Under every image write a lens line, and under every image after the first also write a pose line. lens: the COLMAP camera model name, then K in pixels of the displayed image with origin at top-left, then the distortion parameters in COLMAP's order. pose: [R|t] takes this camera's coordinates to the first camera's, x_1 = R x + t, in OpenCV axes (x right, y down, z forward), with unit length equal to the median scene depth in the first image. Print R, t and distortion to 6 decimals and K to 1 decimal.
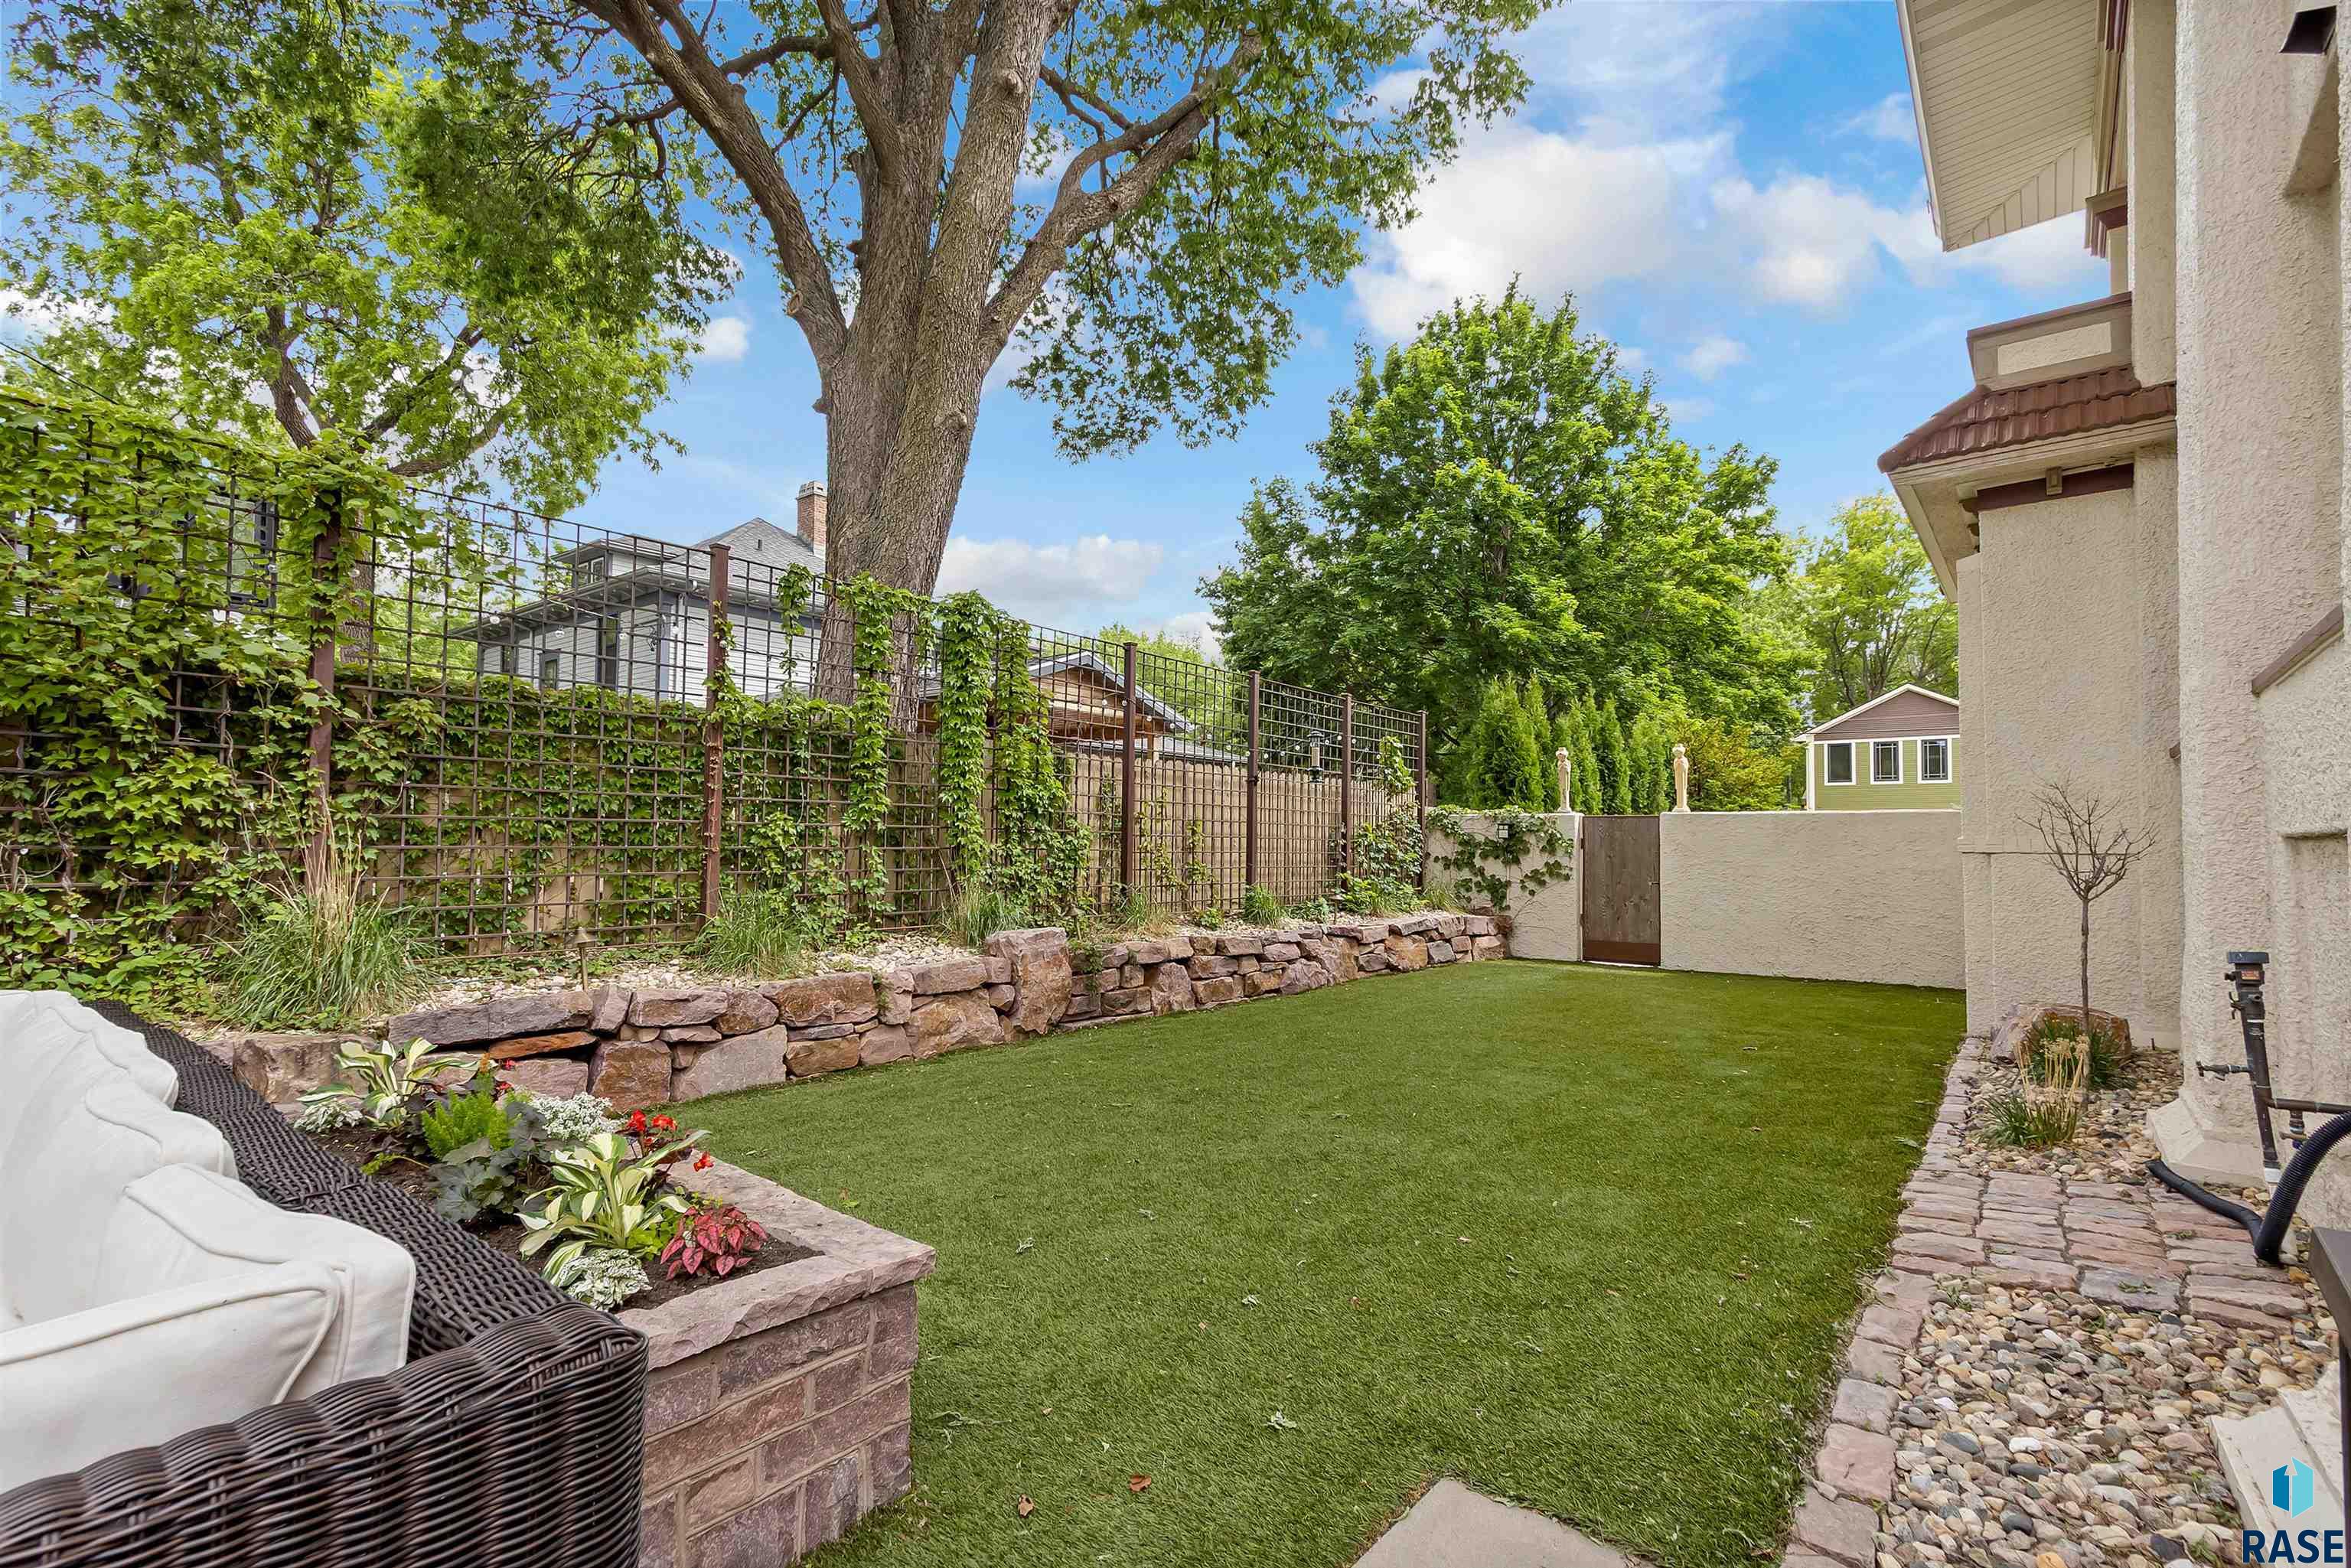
lens RADIAL K [[1101.9, 0, 1173.7], [0, 1101.9, 803.4], [0, 0, 1]] dist [0.005387, 0.000739]
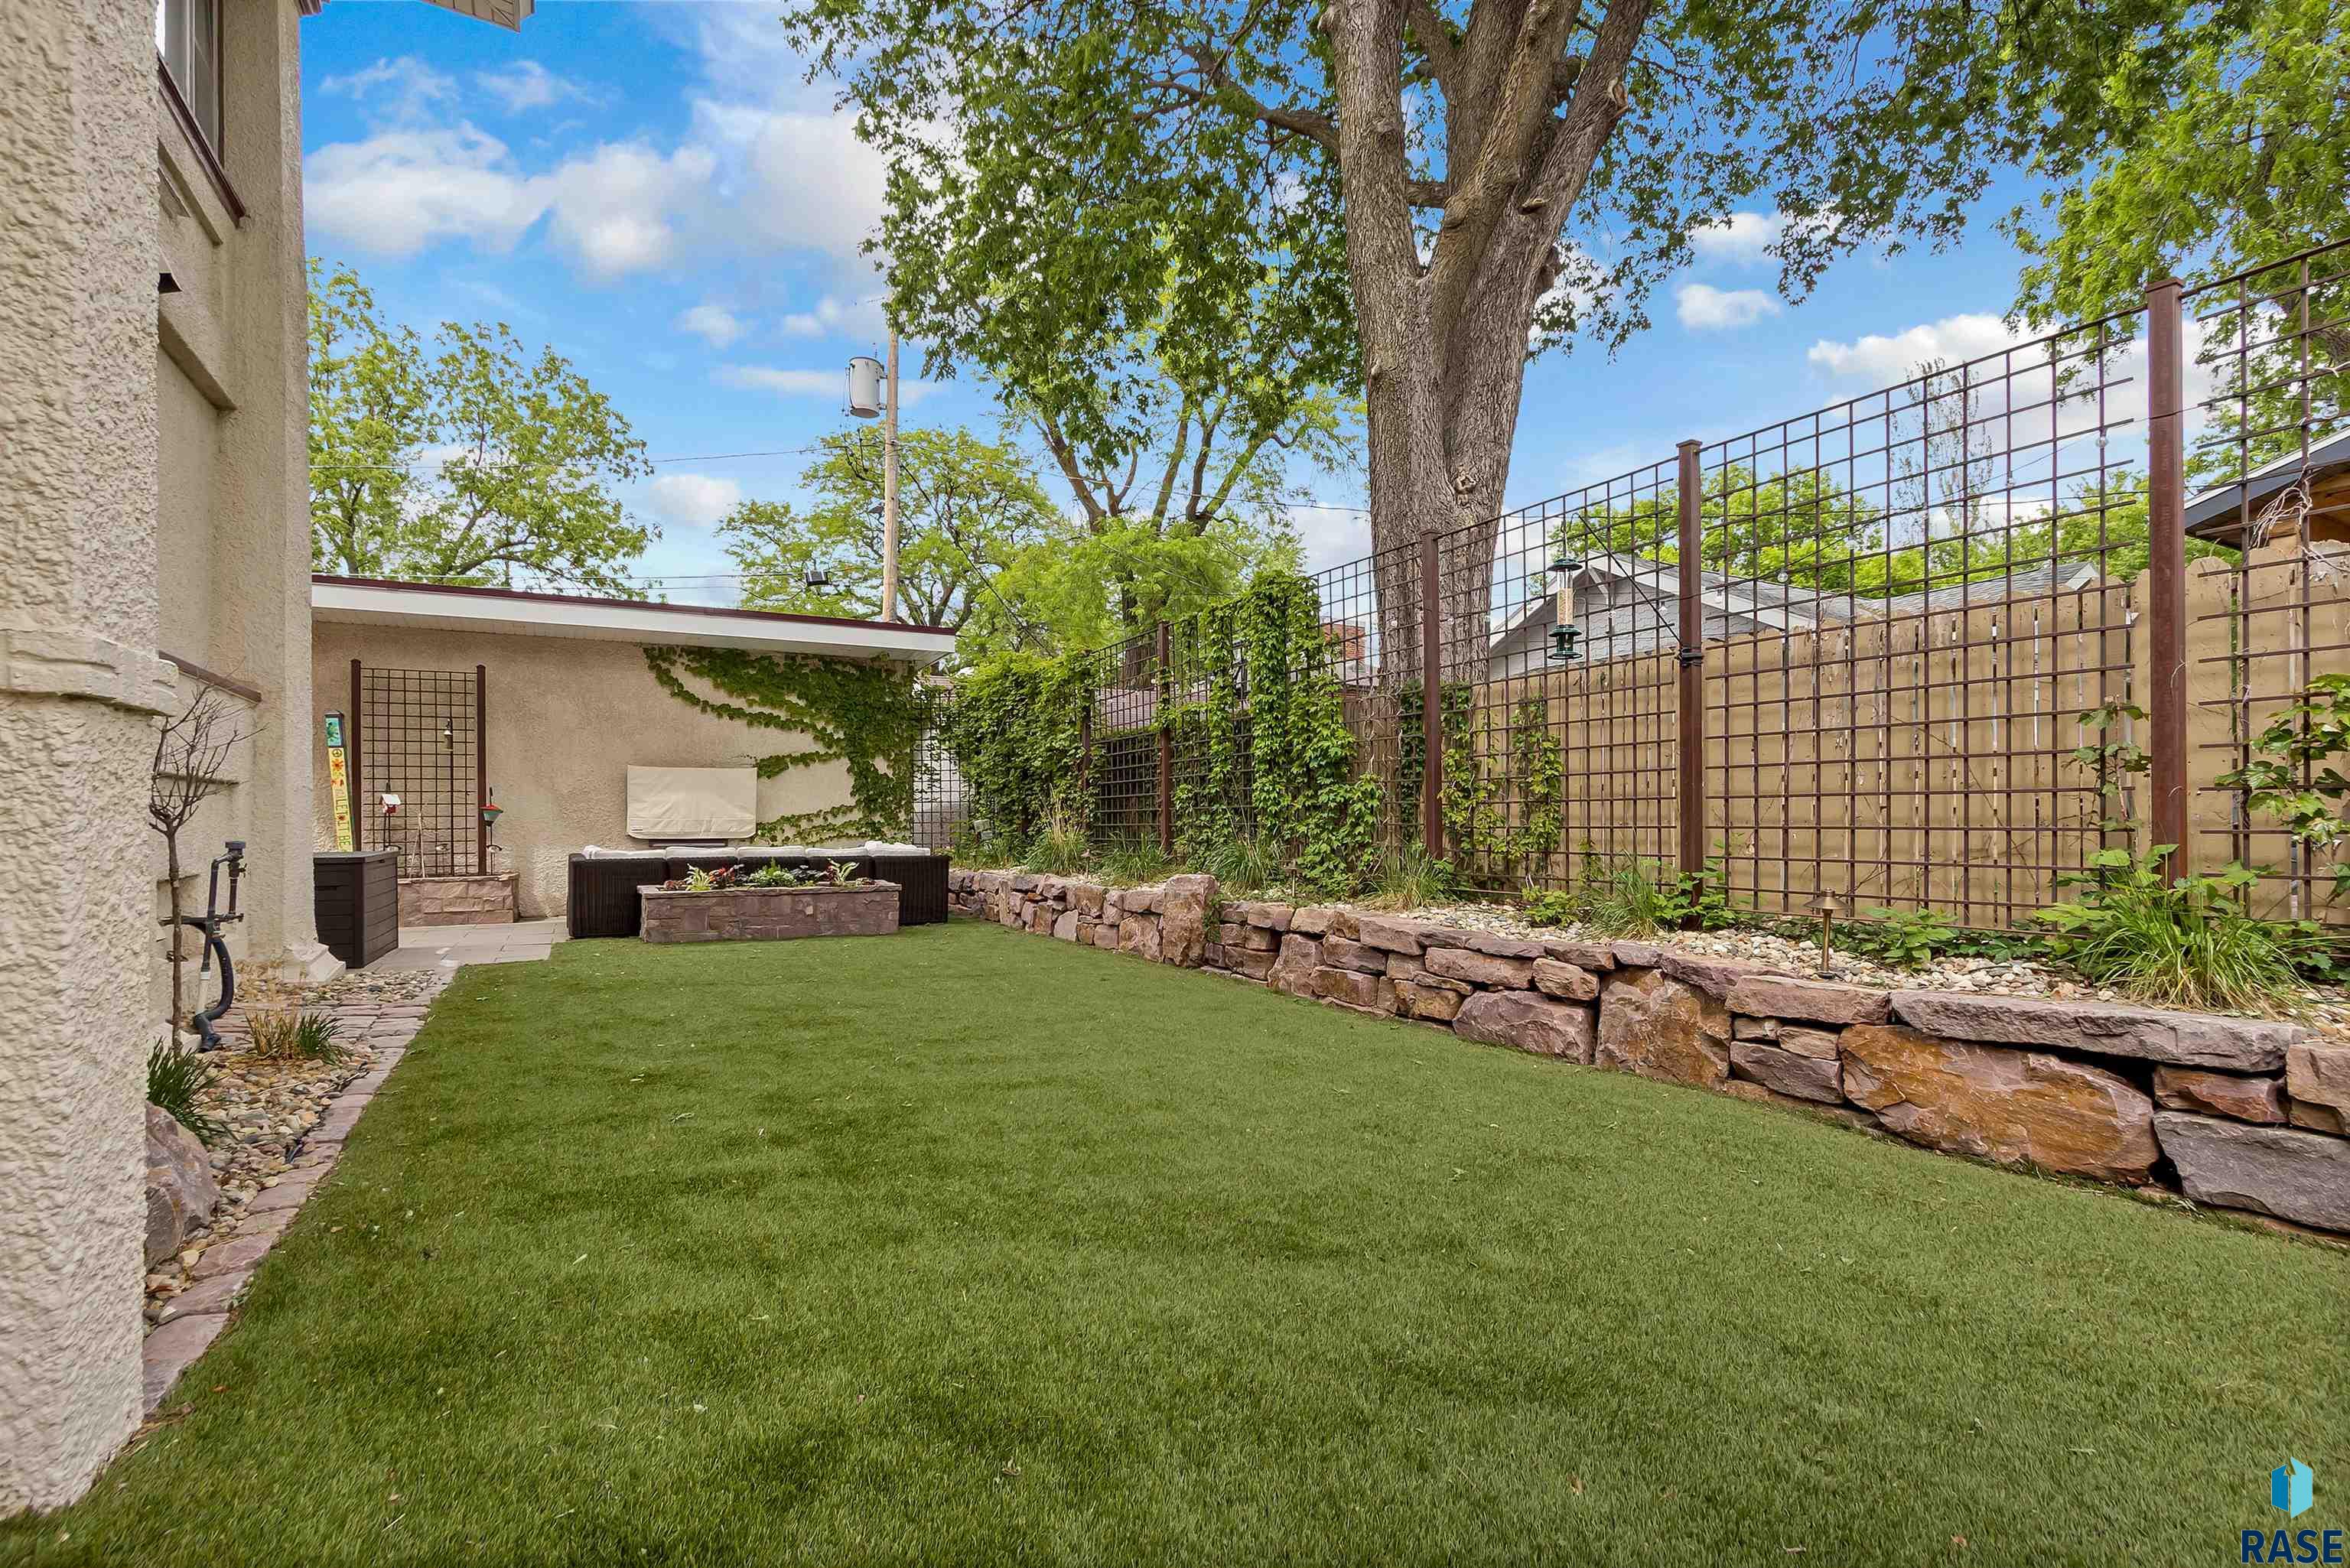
lens RADIAL K [[1101.4, 0, 1173.2], [0, 1101.4, 803.4], [0, 0, 1]] dist [0.005387, 0.000739]
pose [[-0.381219, -0.024840, -0.924151, 0.742984], [0.032989, 0.998637, -0.040450, 0.065767], [0.923896, -0.045907, -0.379880, 1.111955]]
